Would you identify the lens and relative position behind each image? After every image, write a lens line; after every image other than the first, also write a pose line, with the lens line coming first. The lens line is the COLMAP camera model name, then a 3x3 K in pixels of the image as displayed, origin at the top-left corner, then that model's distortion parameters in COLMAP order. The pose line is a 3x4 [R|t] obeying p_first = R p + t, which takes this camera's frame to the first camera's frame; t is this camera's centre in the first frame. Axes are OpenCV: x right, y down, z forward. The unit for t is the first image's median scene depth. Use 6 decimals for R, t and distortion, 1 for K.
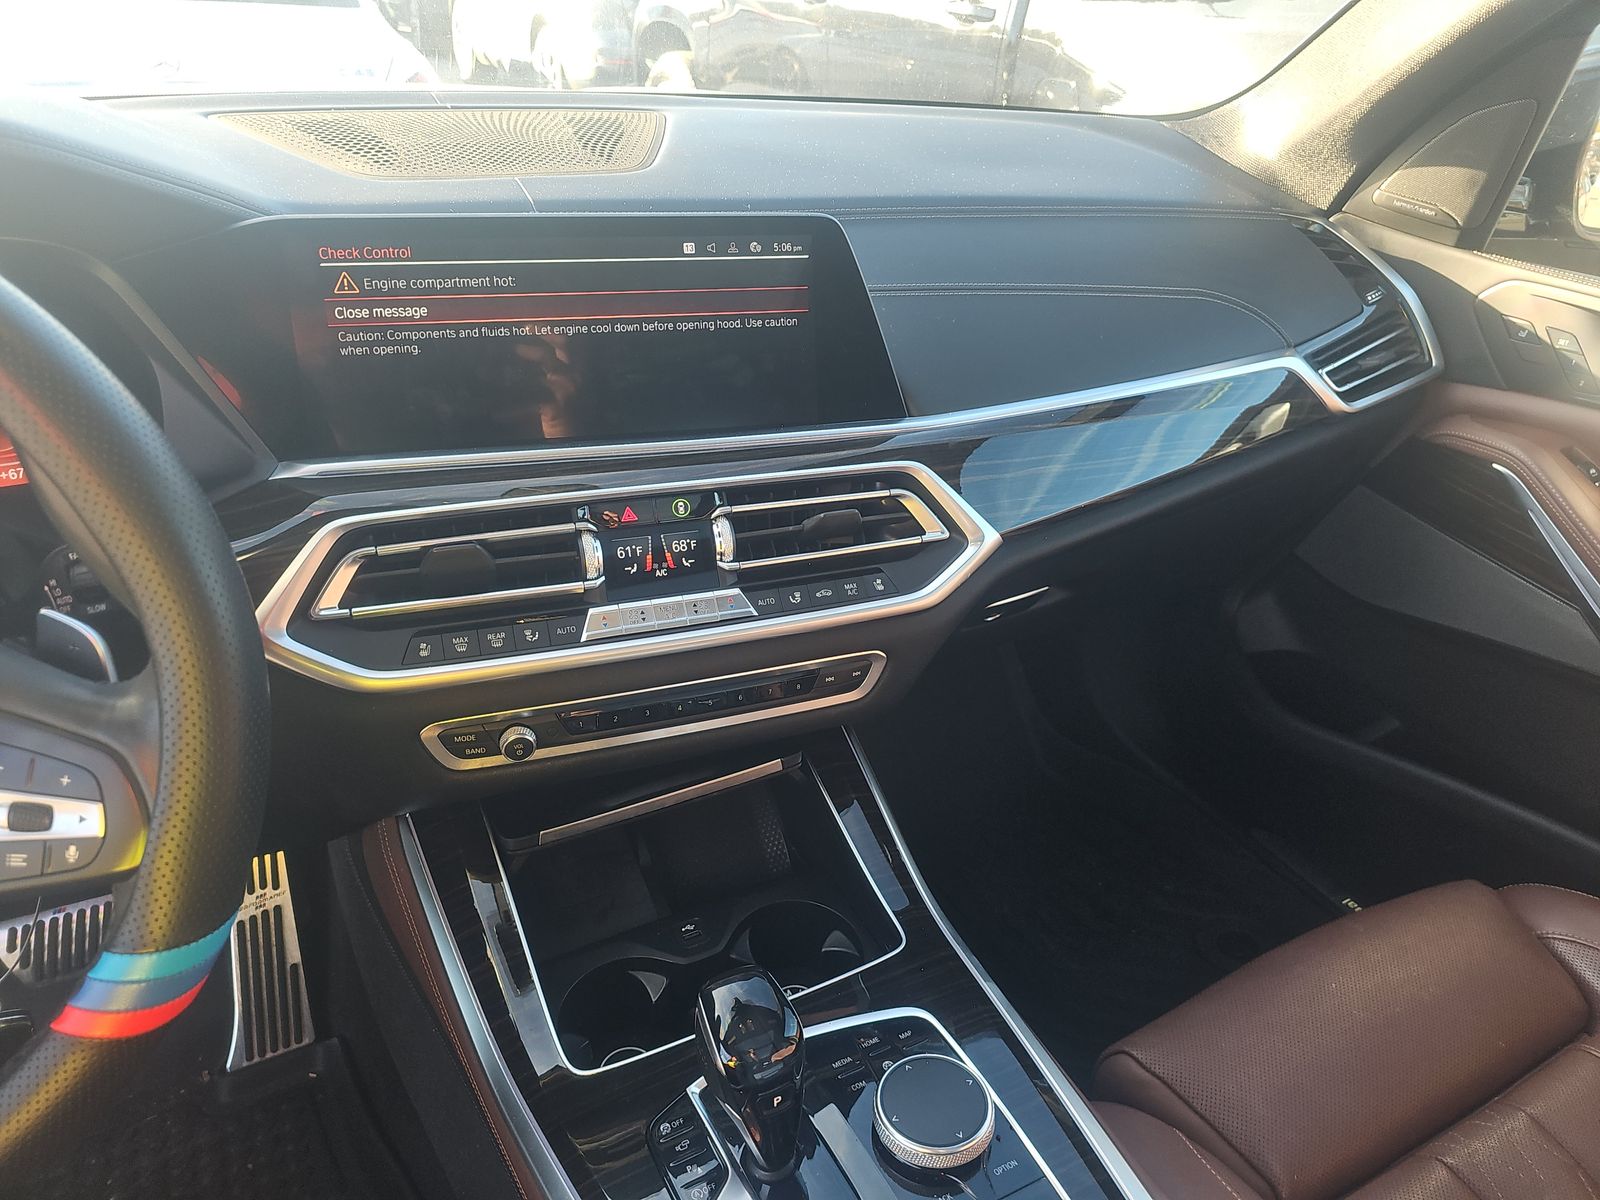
lens RADIAL K [[1075.5, 0, 798.6], [0, 1075.5, 599.6], [0, 0, 1]] dist [0.003684, -0.011327]
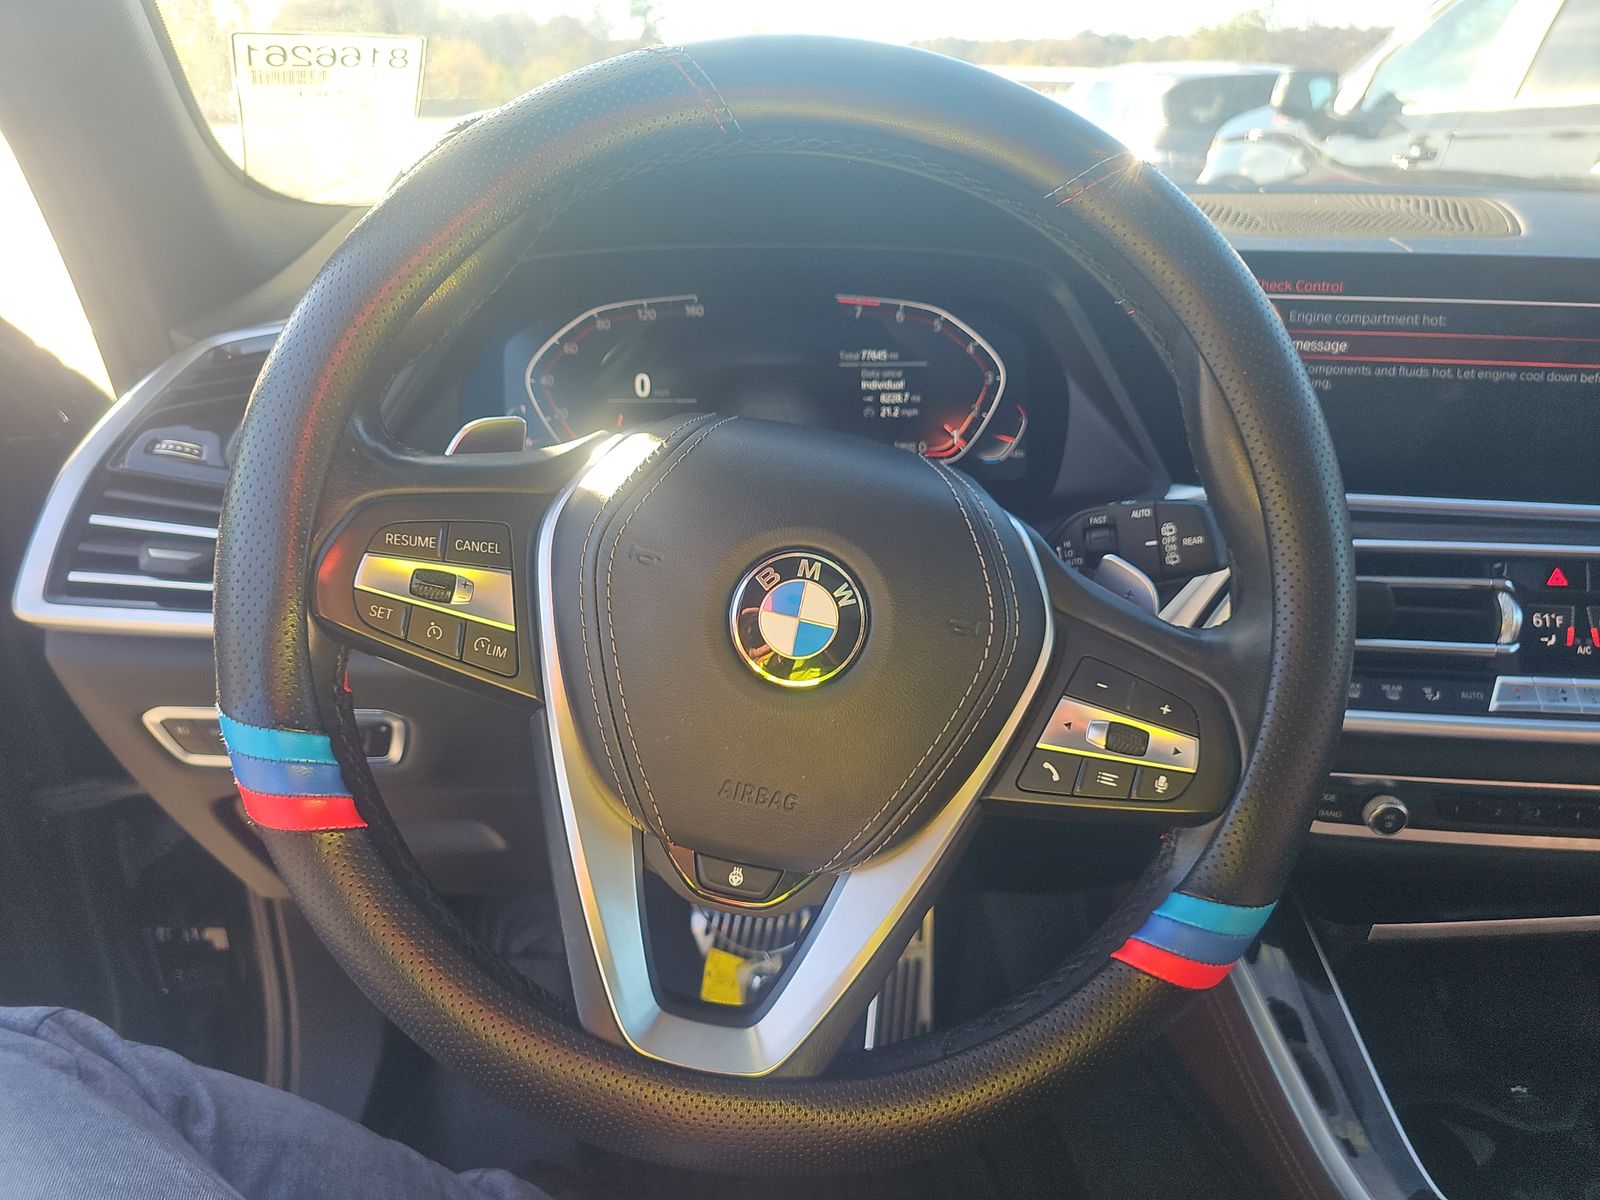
lens RADIAL K [[1075.5, 0, 796.6], [0, 1075.5, 603.2], [0, 0, 1]] dist [0.003684, -0.011327]
pose [[0.904879, 0.116184, -0.409506, -0.362762], [-0.174540, 0.978709, -0.108000, 0.145742], [0.388239, 0.169202, 0.905892, -0.029734]]
